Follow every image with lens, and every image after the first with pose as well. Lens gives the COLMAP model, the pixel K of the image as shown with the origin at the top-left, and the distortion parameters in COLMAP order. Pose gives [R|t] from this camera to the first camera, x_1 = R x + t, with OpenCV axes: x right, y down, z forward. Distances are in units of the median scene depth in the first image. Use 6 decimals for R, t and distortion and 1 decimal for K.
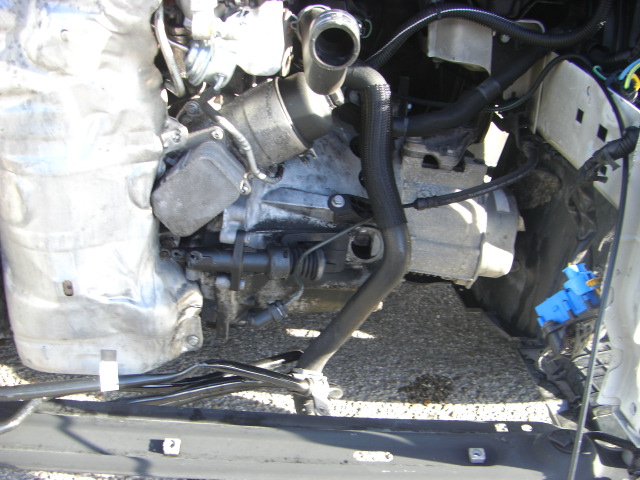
lens RADIAL K [[729.2, 0, 303.5], [0, 729.2, 274.2], [0, 0, 1]] dist [-0.149922, 0.000000]
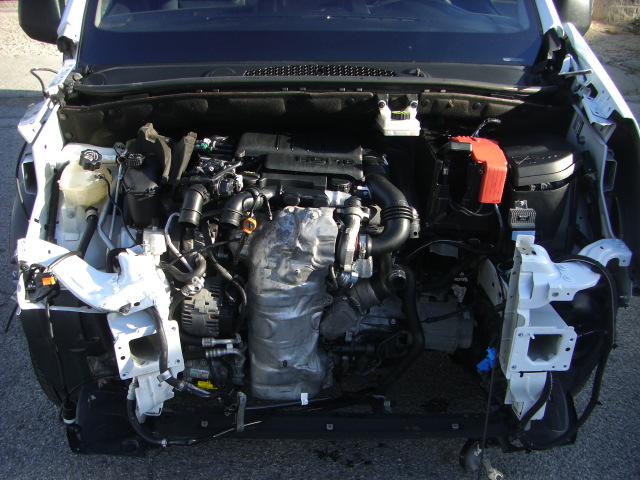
lens RADIAL K [[729.2, 0, 306.1], [0, 729.2, 271.7], [0, 0, 1]] dist [-0.149922, 0.000000]
pose [[0.999530, -0.028995, -0.009958, -0.208516], [0.028342, 0.997769, -0.060449, -0.128892], [0.011689, 0.060138, 0.998122, -1.369369]]
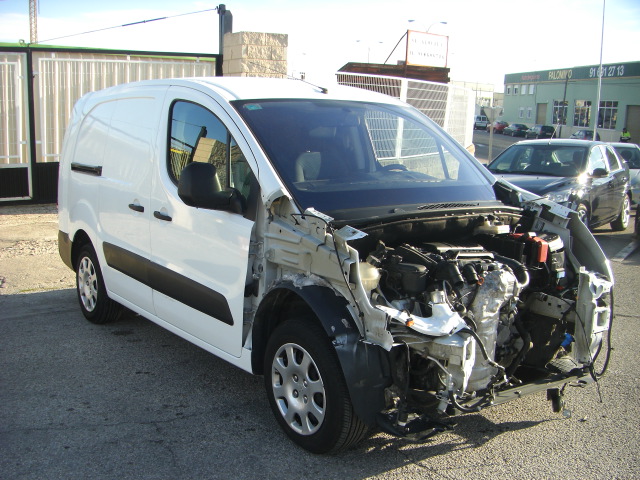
lens RADIAL K [[712.7, 0, 297.4], [0, 712.7, 256.0], [0, 0, 1]] dist [-0.140867, 0.000000]
pose [[0.842307, -0.123334, 0.524697, -3.138939], [0.297582, 0.918066, -0.261916, 0.177947], [-0.449403, 0.376754, 0.809996, -1.936713]]
